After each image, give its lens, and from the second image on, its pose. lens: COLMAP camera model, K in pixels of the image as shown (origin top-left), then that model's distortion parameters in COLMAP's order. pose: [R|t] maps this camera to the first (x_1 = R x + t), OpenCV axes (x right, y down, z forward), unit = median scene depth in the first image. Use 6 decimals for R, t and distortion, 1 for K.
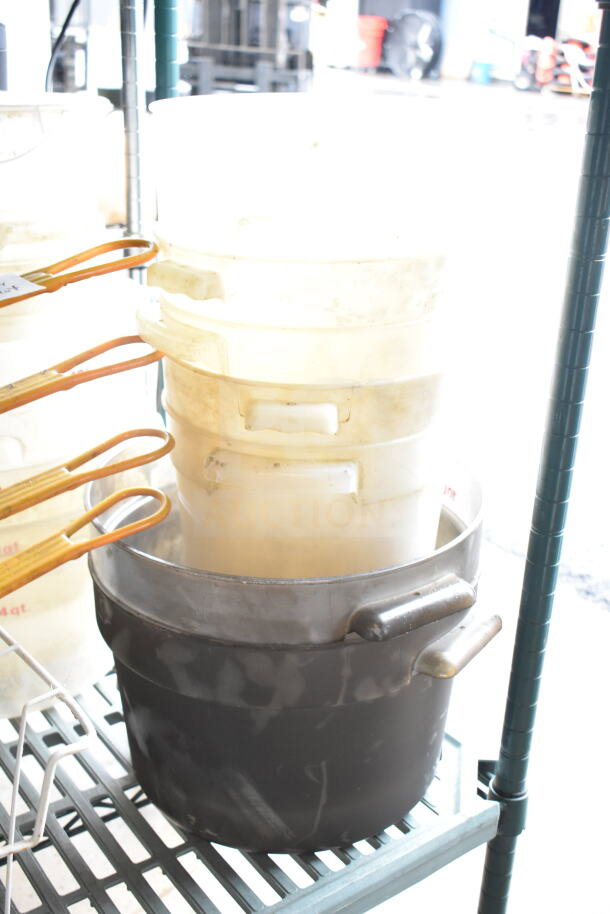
lens RADIAL K [[1048.1, 0, 305.0], [0, 1048.1, 457.0], [0, 0, 1]] dist [-0.029753, -0.029339]
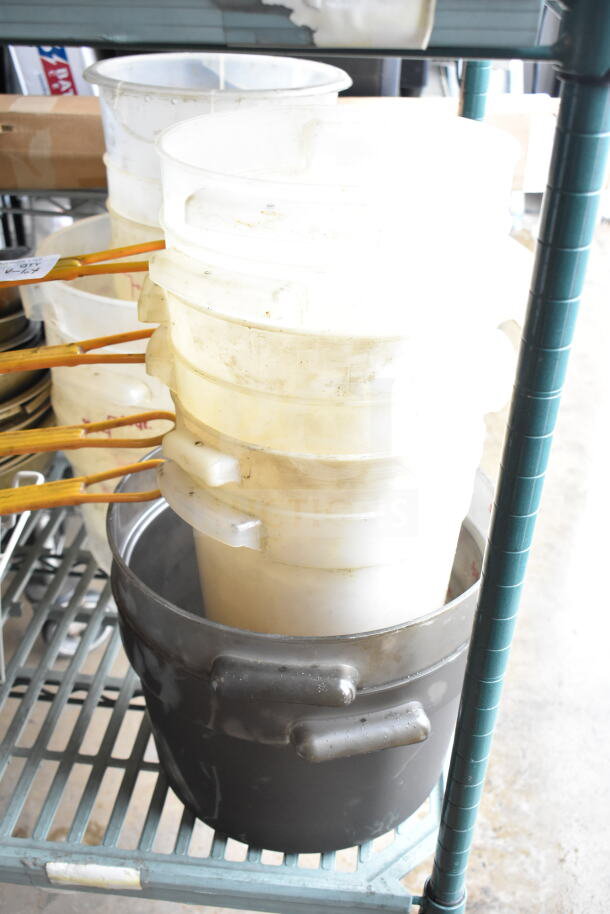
lens RADIAL K [[903.8, 0, 305.0], [0, 903.8, 457.0], [0, 0, 1]] dist [-0.005420, -0.004647]
pose [[0.750803, 0.333263, -0.570290, 0.516927], [-0.249539, 0.942514, 0.222255, -0.236373], [0.611575, -0.024560, 0.790805, 0.347578]]
